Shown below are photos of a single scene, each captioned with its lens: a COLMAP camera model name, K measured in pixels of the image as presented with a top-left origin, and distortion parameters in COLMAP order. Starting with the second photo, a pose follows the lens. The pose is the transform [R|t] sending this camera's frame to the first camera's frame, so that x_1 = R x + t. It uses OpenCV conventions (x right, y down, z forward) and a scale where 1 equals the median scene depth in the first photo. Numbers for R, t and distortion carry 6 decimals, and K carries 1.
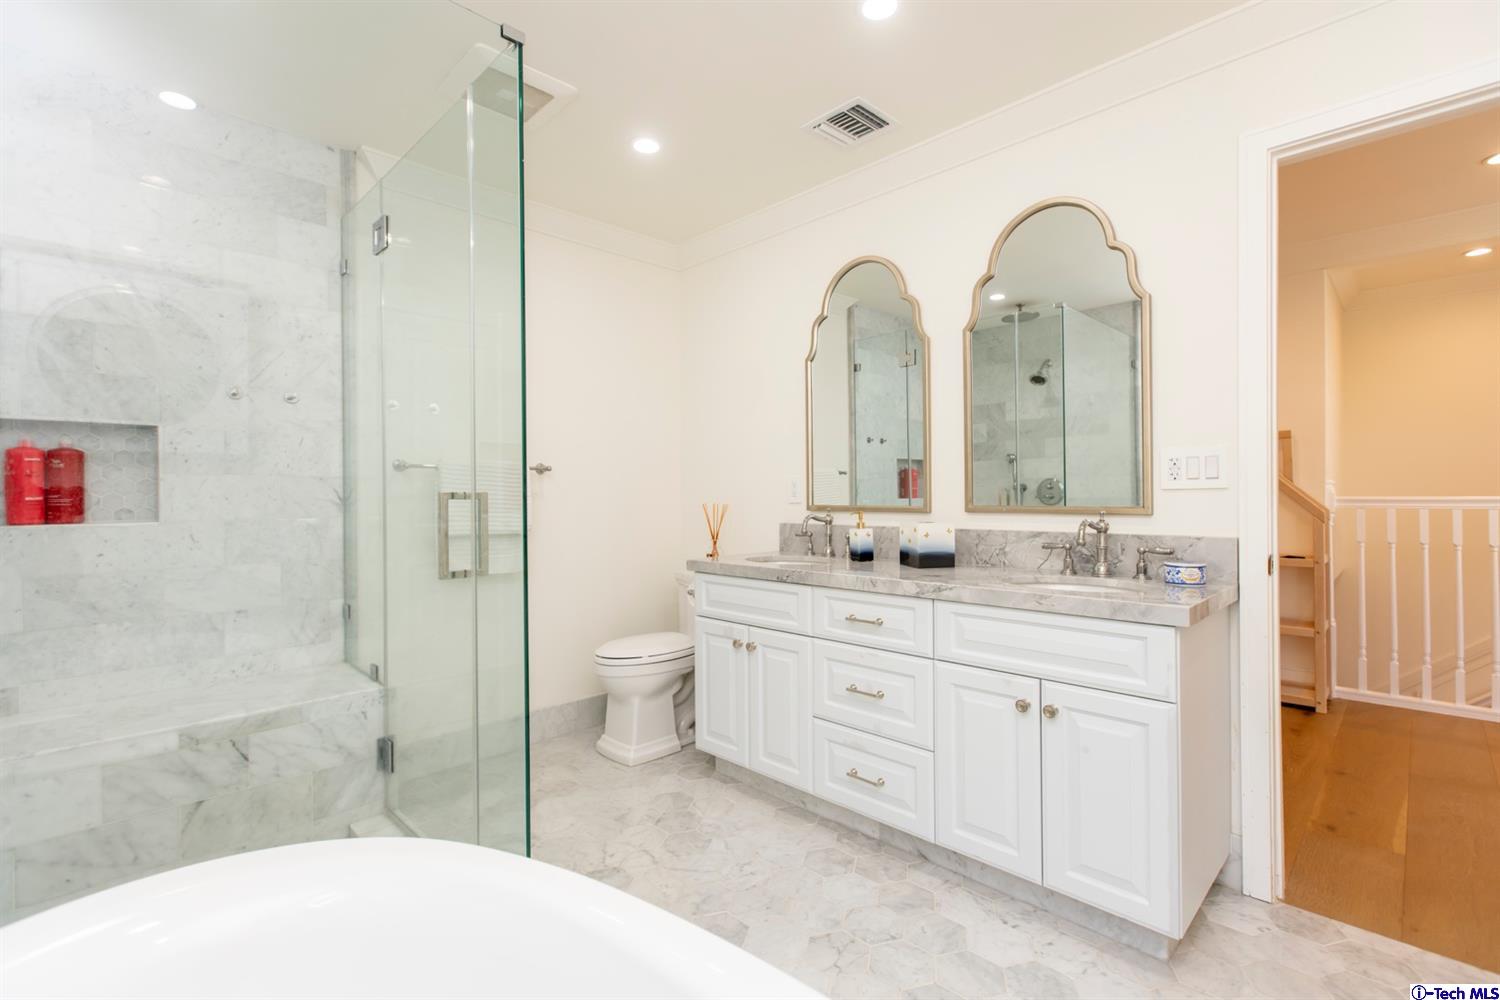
lens RADIAL K [[668.8, 0, 754.6], [0, 668.8, 496.9], [0, 0, 1]] dist [0.000679, -0.000671]
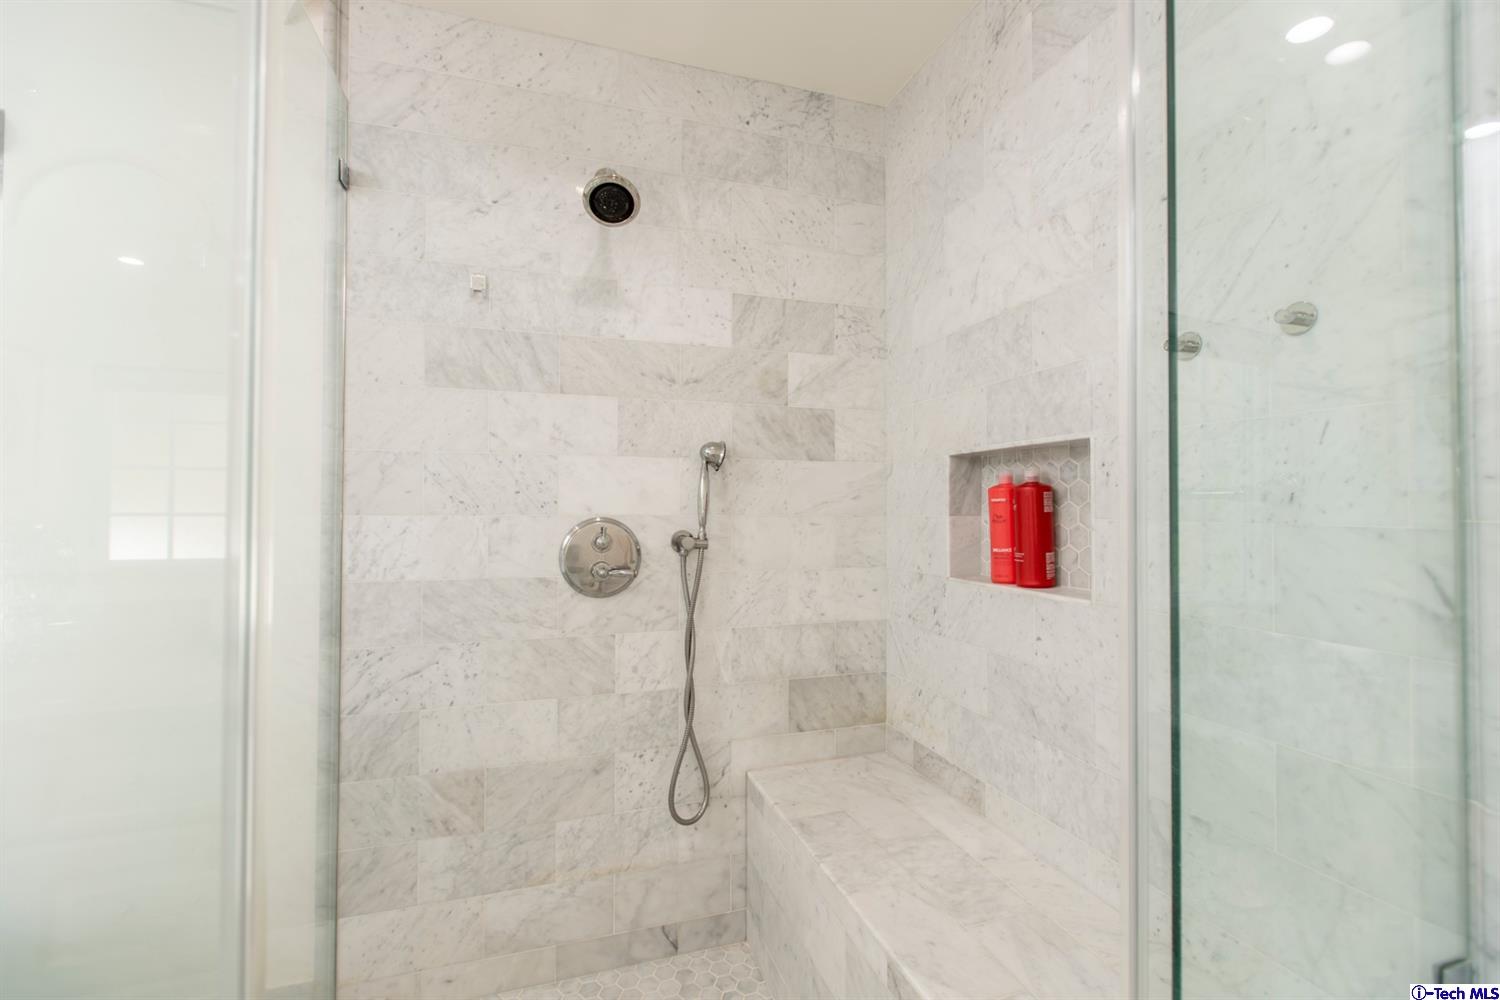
lens RADIAL K [[668.8, 0, 755.3], [0, 668.8, 494.1], [0, 0, 1]] dist [0.000679, -0.000671]
pose [[-0.451944, -0.011235, -0.891976, -0.234099], [-0.005004, 0.999937, -0.010060, -0.049465], [0.892032, -0.000083, -0.451972, 1.009642]]
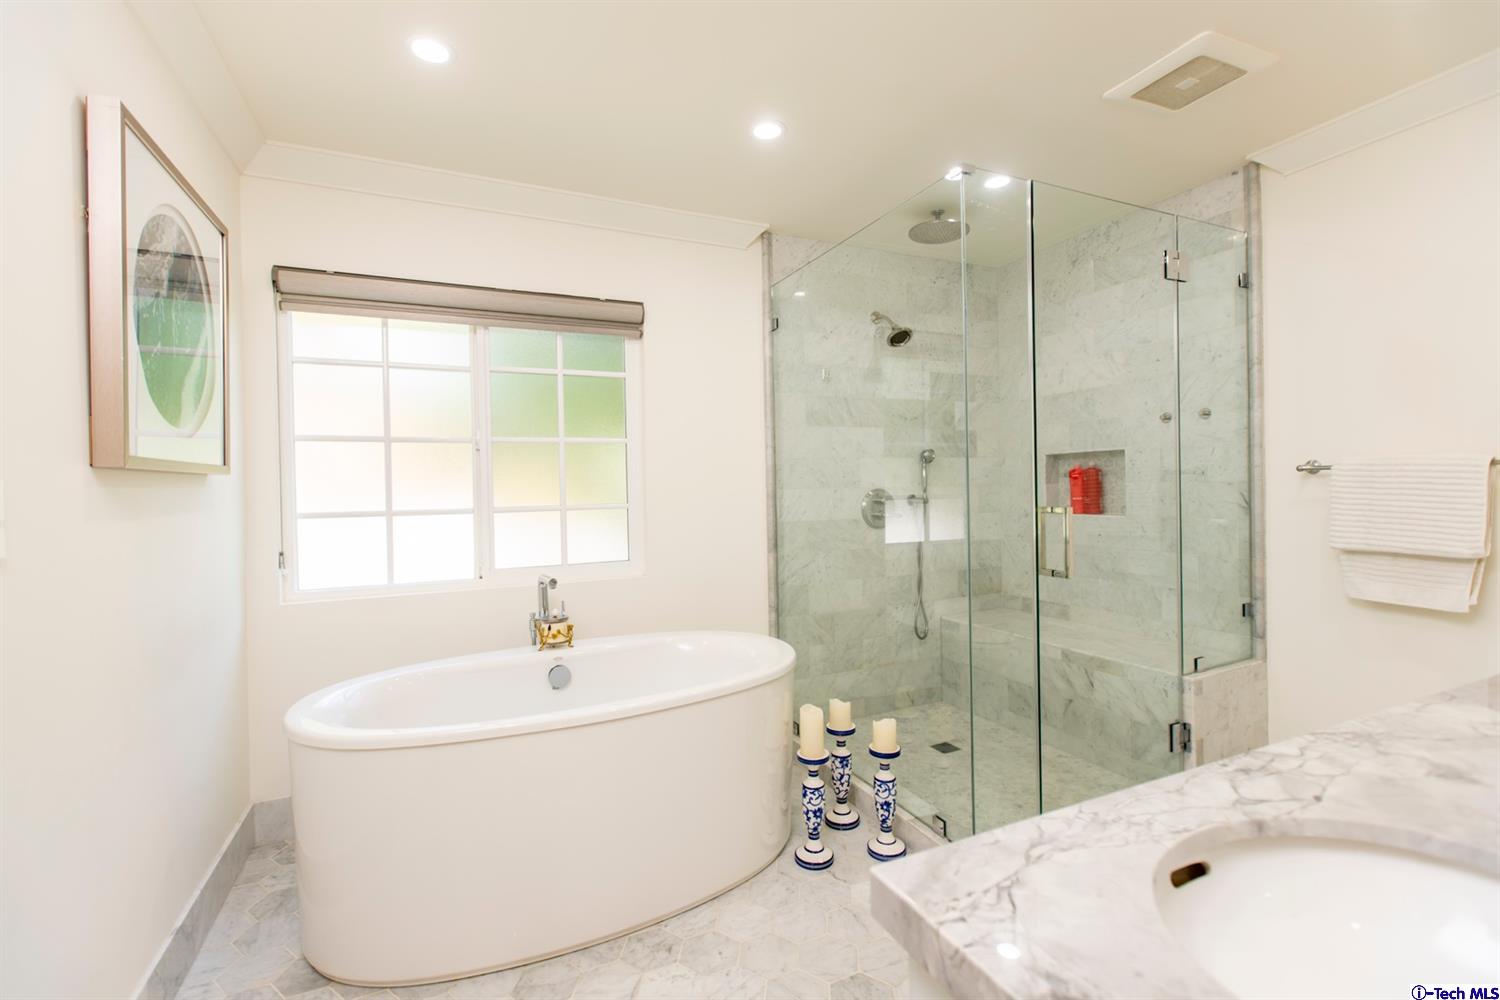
lens RADIAL K [[668.8, 0, 753.2], [0, 668.8, 495.6], [0, 0, 1]] dist [0.000679, -0.000671]
pose [[-0.351750, 0.024867, -0.935764, 0.751574], [0.017197, 0.999650, 0.020100, -0.049609], [0.935936, -0.009022, -0.352054, 0.761388]]
